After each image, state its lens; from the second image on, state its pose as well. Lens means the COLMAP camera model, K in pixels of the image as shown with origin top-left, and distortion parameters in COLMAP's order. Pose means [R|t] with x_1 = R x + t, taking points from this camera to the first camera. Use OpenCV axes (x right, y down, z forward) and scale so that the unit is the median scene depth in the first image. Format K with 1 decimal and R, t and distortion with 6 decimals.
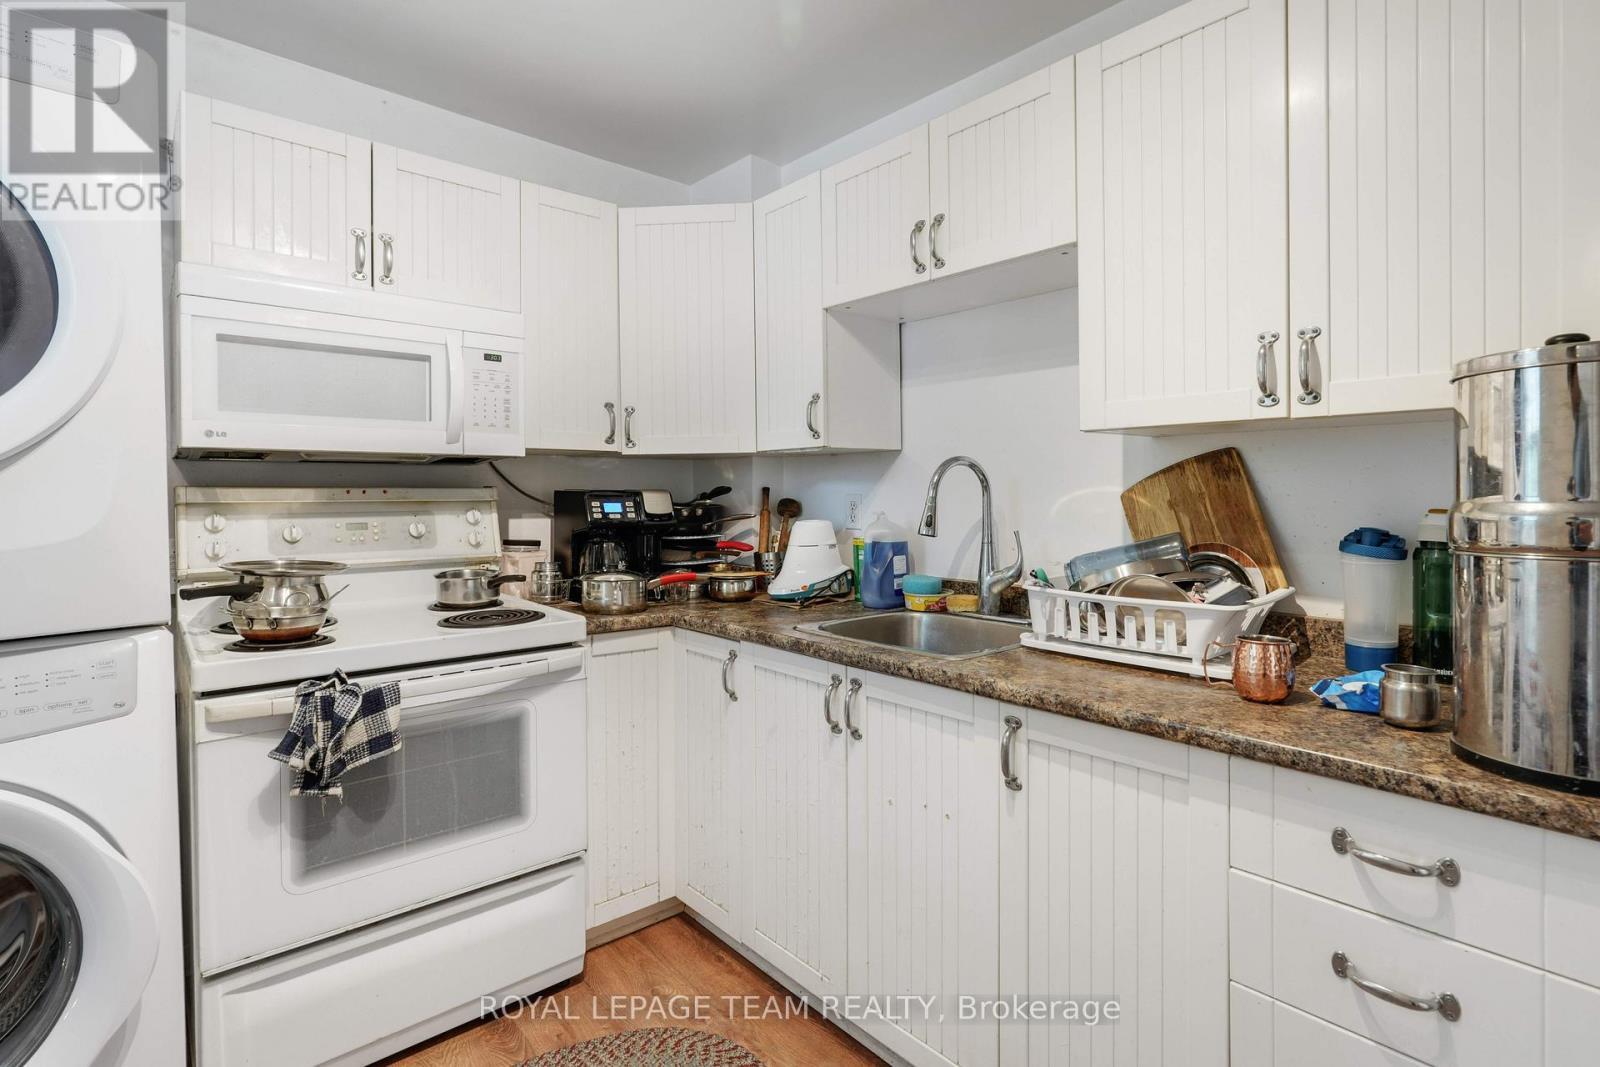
lens RADIAL K [[781.7, 0, 774.7], [0, 781.7, 496.3], [0, 0, 1]] dist [-0.002136, 0.000676]
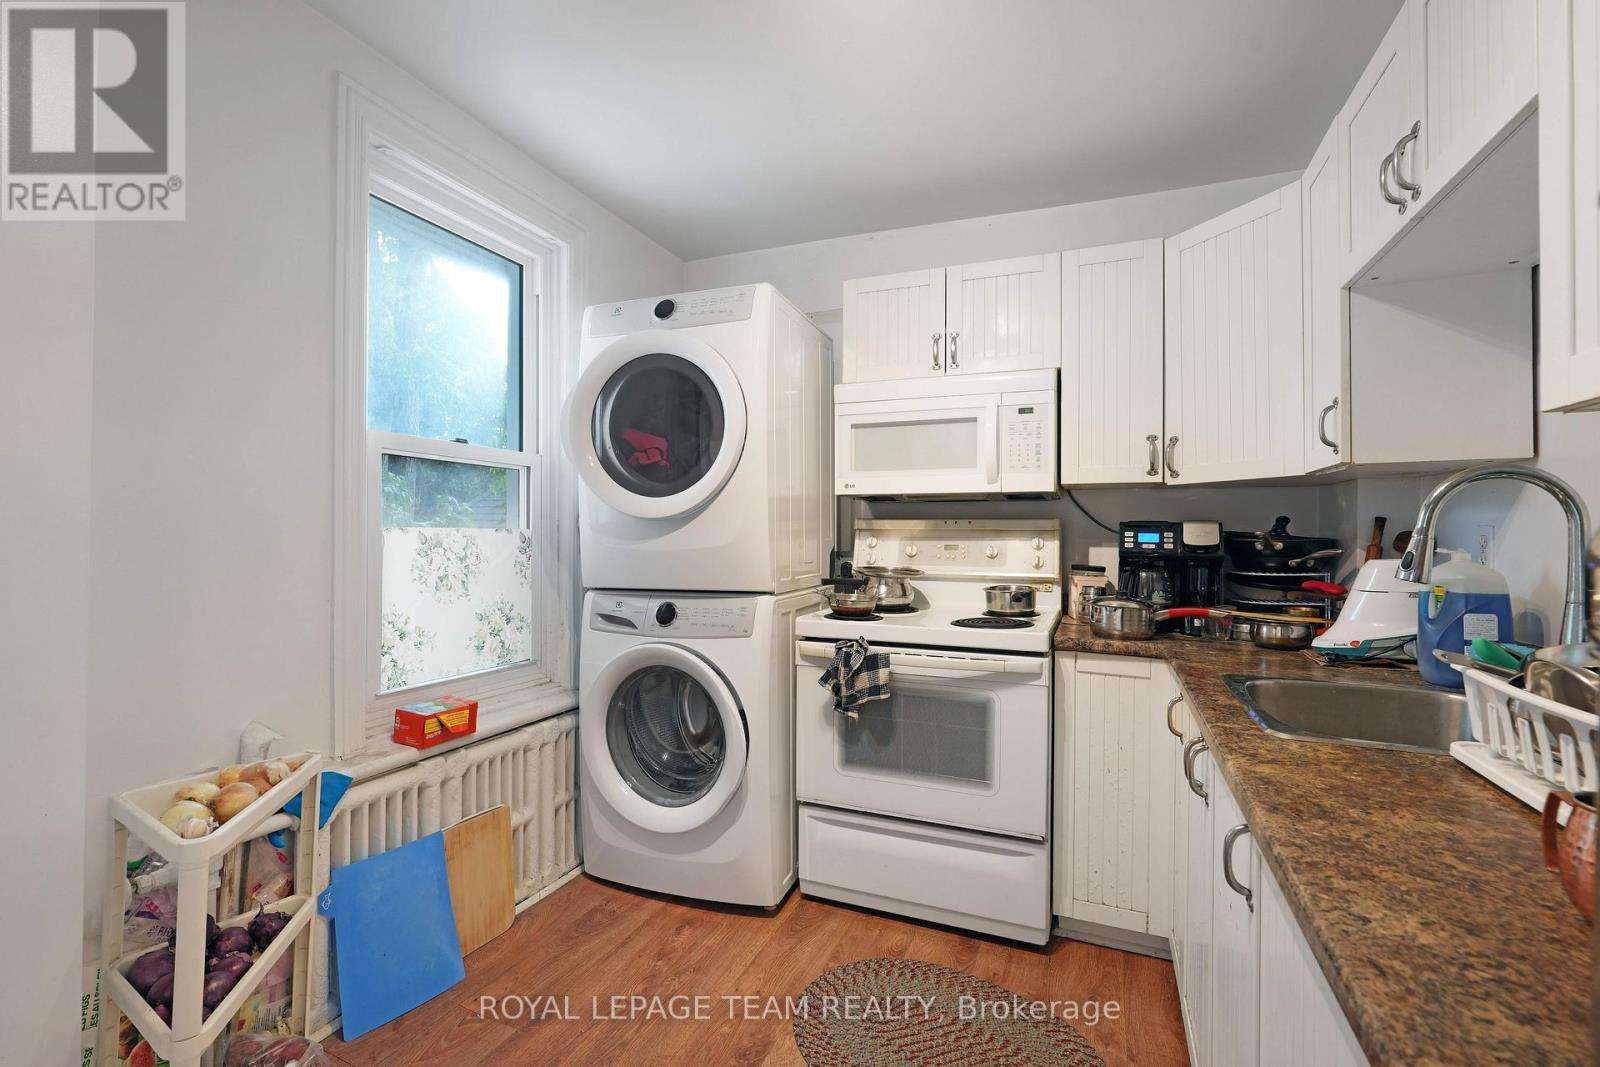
lens RADIAL K [[712.5, 0, 800.0], [0, 712.5, 533.5], [0, 0, 1]] dist [-0.000958, 0.000118]
pose [[0.453950, 0.010171, -0.890969, 0.464790], [-0.011284, 0.999920, 0.005666, 0.009745], [0.890956, 0.007482, 0.454029, 0.194448]]
